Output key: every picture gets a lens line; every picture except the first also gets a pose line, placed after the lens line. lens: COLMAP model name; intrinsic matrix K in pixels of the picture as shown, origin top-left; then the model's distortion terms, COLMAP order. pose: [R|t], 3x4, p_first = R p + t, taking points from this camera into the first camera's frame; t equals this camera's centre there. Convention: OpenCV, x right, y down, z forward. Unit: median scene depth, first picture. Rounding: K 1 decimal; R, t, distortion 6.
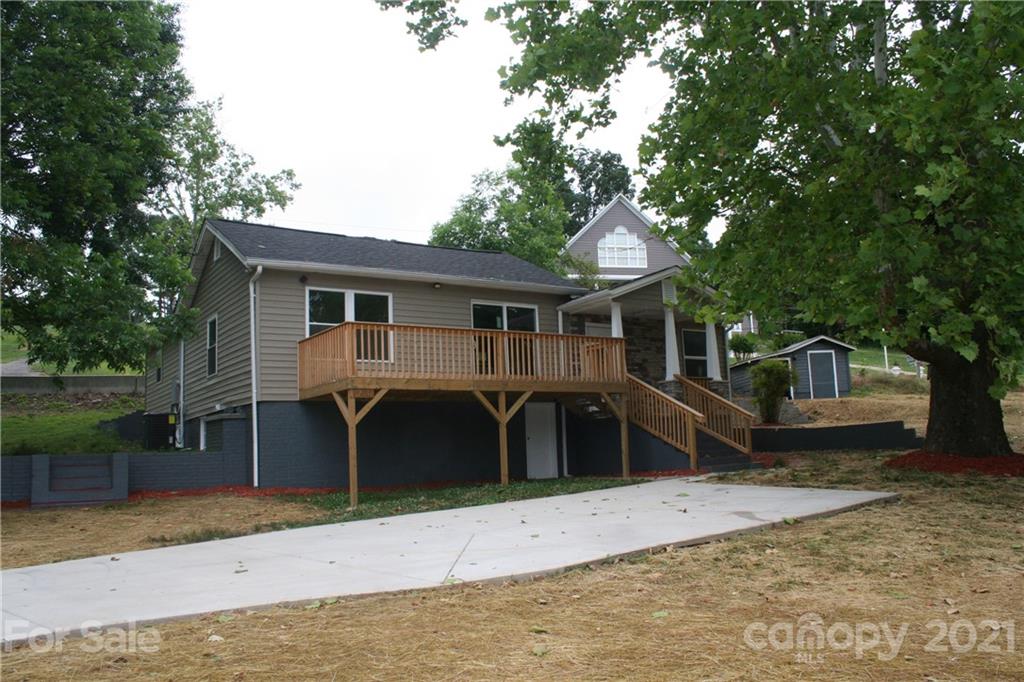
lens RADIAL K [[848.1, 0, 512.0], [0, 848.1, 341.0], [0, 0, 1]] dist [-0.155125, 0.122711]
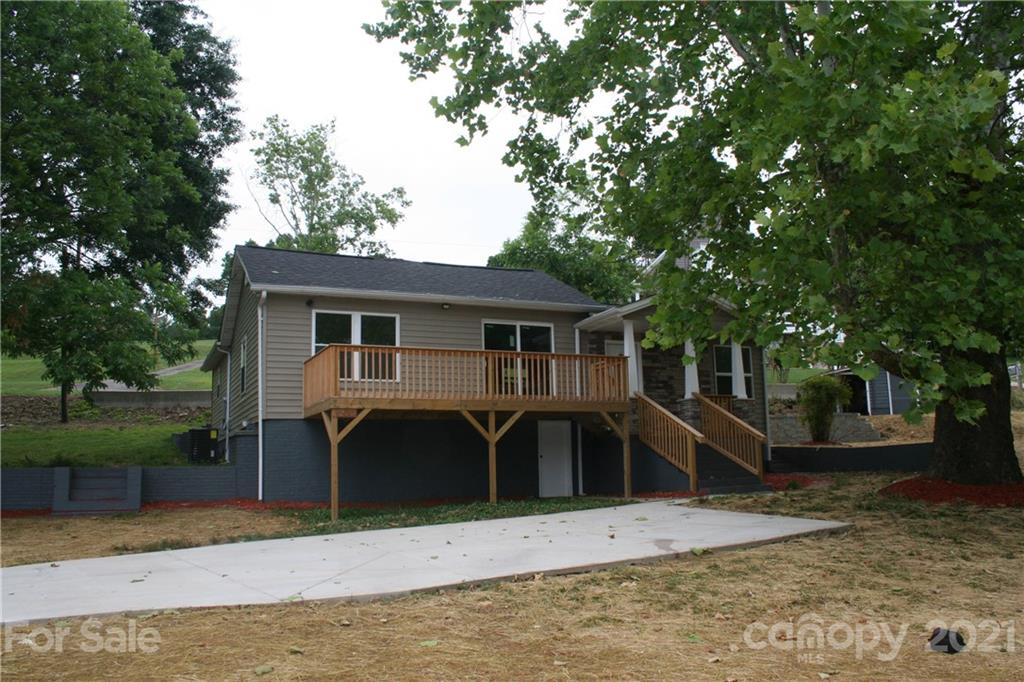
lens RADIAL K [[848.1, 0, 512.0], [0, 848.1, 341.0], [0, 0, 1]] dist [-0.155125, 0.122711]
pose [[0.987959, -0.008871, -0.154459, 0.152947], [0.006866, 0.999885, -0.013509, -0.009260], [0.154561, 0.012286, 0.987907, 0.002583]]
